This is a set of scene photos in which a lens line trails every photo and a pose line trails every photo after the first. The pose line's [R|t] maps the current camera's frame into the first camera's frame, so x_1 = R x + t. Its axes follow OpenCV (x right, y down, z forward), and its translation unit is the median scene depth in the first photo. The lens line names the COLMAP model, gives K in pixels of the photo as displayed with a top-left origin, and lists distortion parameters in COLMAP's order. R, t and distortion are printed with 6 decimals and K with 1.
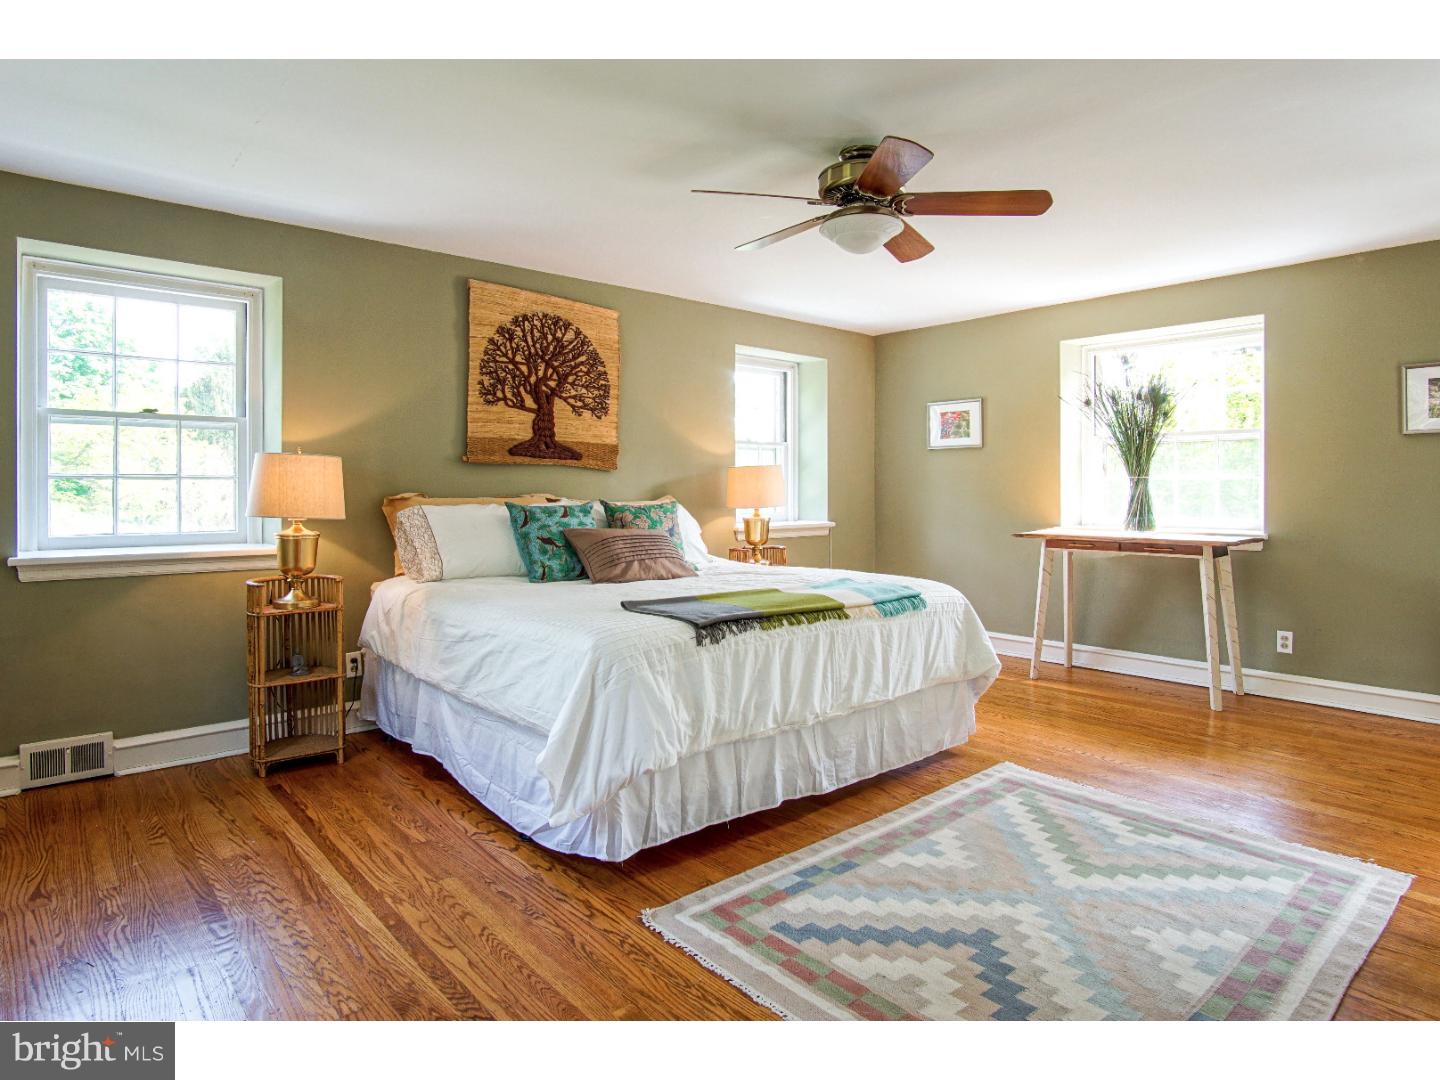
lens RADIAL K [[807.7, 0, 717.7], [0, 807.7, 486.6], [0, 0, 1]] dist [-0.023798, -0.000089]
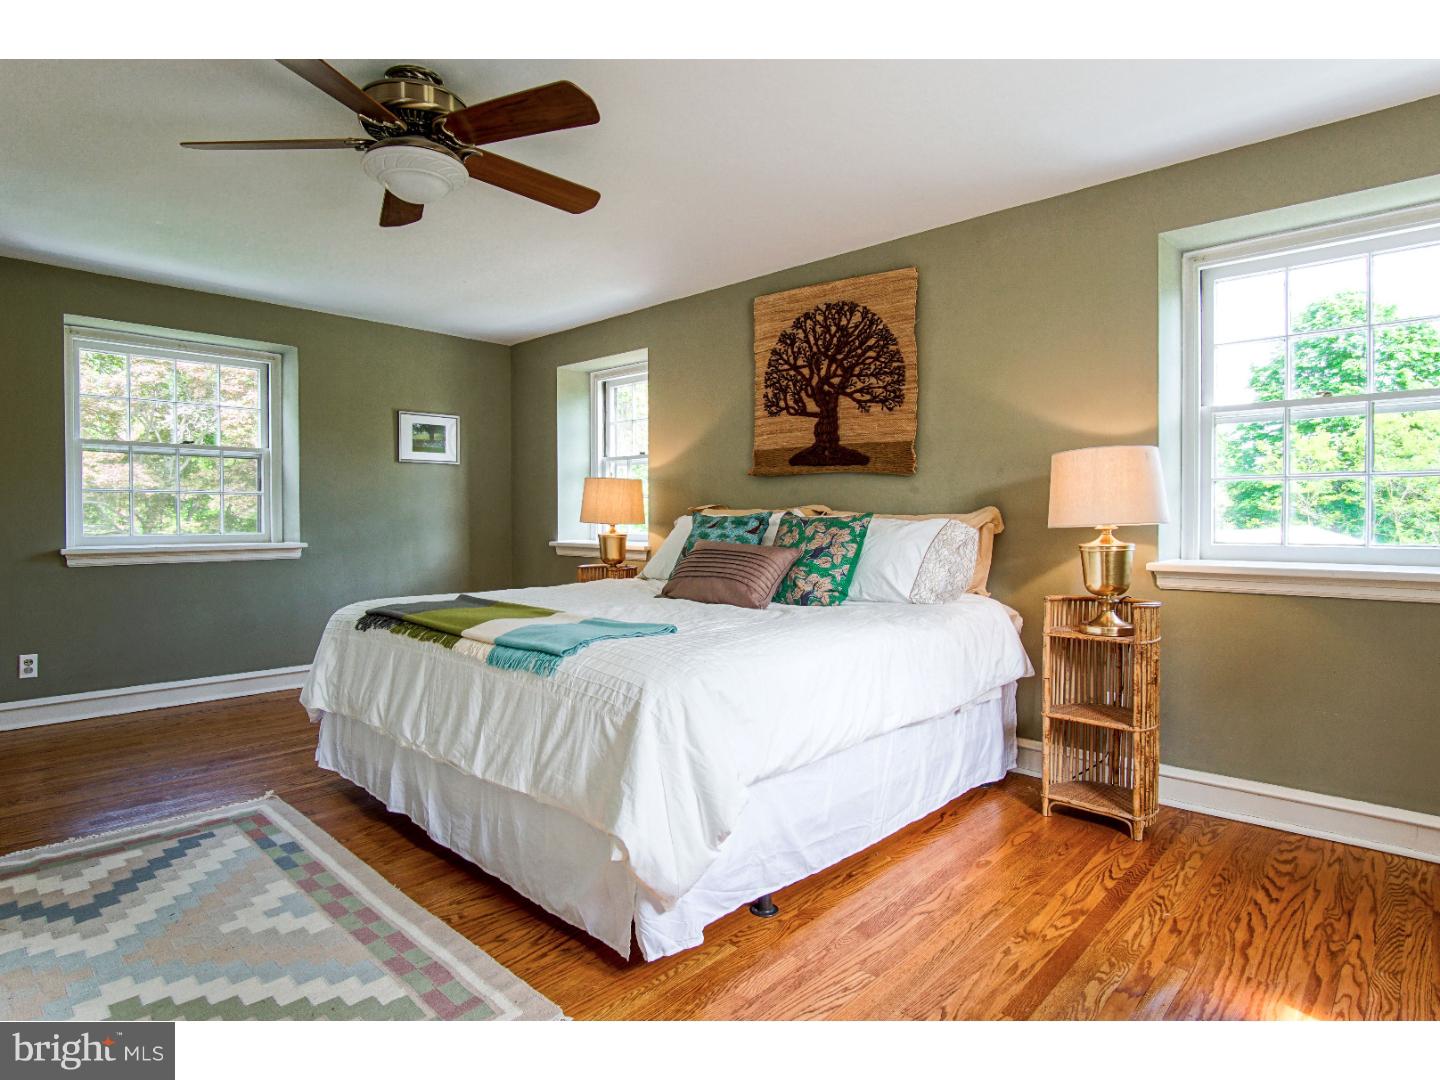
lens RADIAL K [[781.9, 0, 711.4], [0, 781.9, 526.9], [0, 0, 1]] dist [-0.023725, 0.000133]
pose [[0.094908, 0.014274, -0.995384, 0.658046], [0.001046, 0.999895, 0.014438, 0.020985], [0.995485, -0.002412, 0.094883, 0.809823]]
